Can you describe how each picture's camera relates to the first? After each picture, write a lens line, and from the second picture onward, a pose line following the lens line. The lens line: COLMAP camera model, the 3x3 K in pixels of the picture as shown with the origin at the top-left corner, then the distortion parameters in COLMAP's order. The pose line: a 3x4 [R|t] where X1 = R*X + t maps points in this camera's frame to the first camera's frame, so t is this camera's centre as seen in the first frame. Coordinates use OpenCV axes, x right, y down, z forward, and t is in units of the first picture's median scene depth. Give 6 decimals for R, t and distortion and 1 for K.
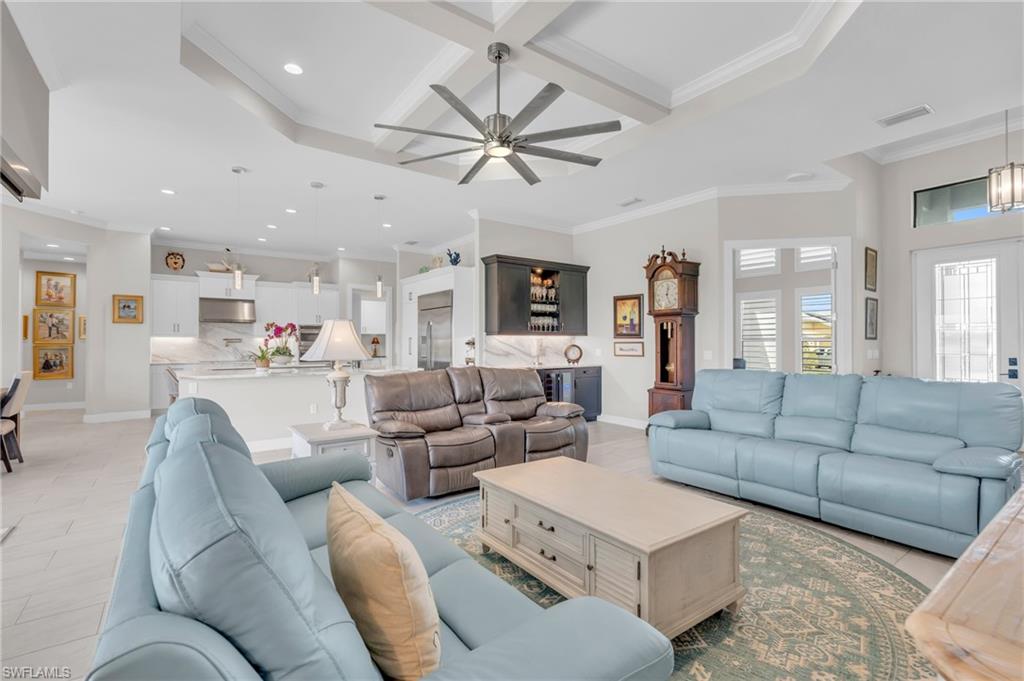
lens RADIAL K [[459.9, 0, 519.7], [0, 459.9, 339.5], [0, 0, 1]] dist [-0.013383, 0.004691]
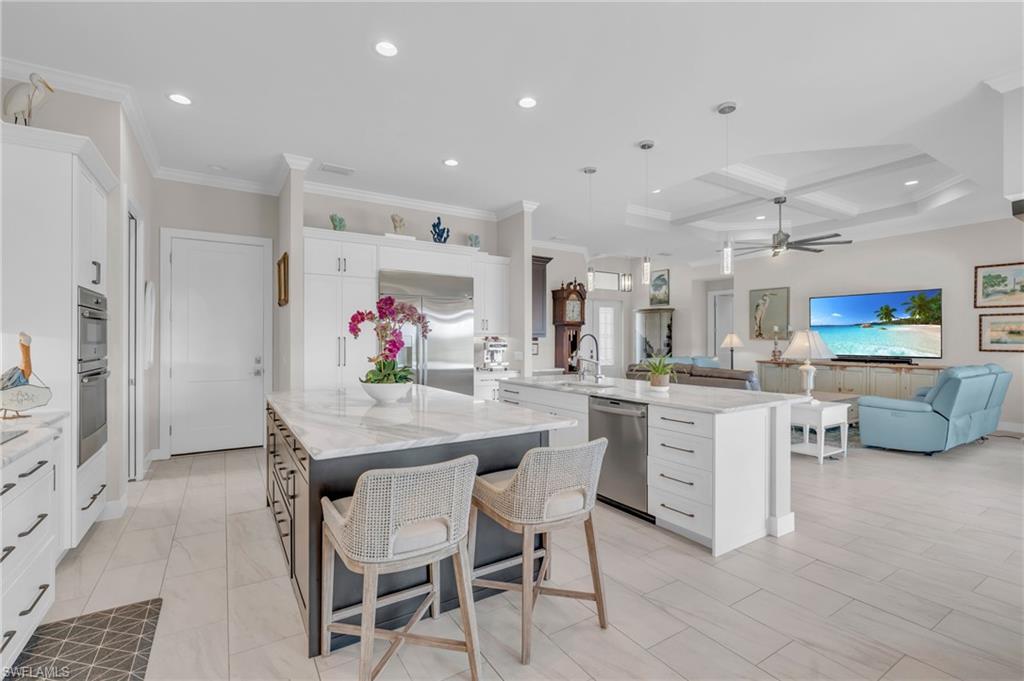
lens RADIAL K [[459.9, 0, 509.1], [0, 459.9, 339.9], [0, 0, 1]] dist [-0.013383, 0.004691]
pose [[0.077968, 0.003306, 0.996950, -0.936004], [-0.009389, 0.999953, -0.002582, -0.000591], [-0.996912, -0.009159, 0.077995, 0.885732]]
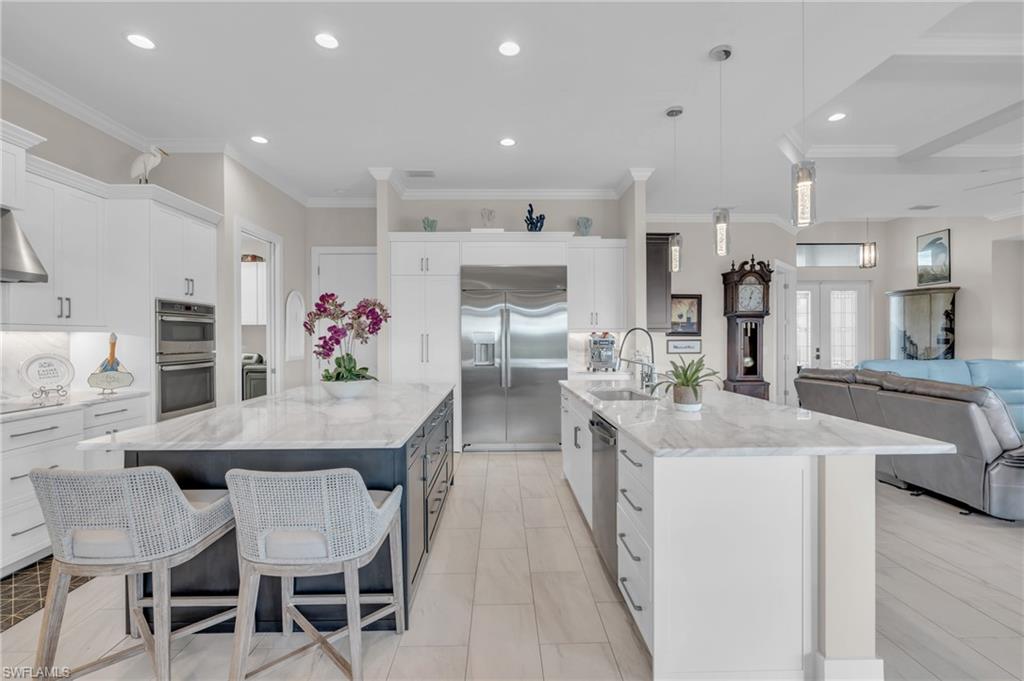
lens RADIAL K [[459.9, 0, 508.0], [0, 459.9, 339.7], [0, 0, 1]] dist [-0.013383, 0.004691]
pose [[0.586335, -0.004964, 0.810054, -0.774486], [-0.003358, 0.999958, 0.008559, -0.002048], [-0.810062, -0.007738, 0.586293, 0.668192]]
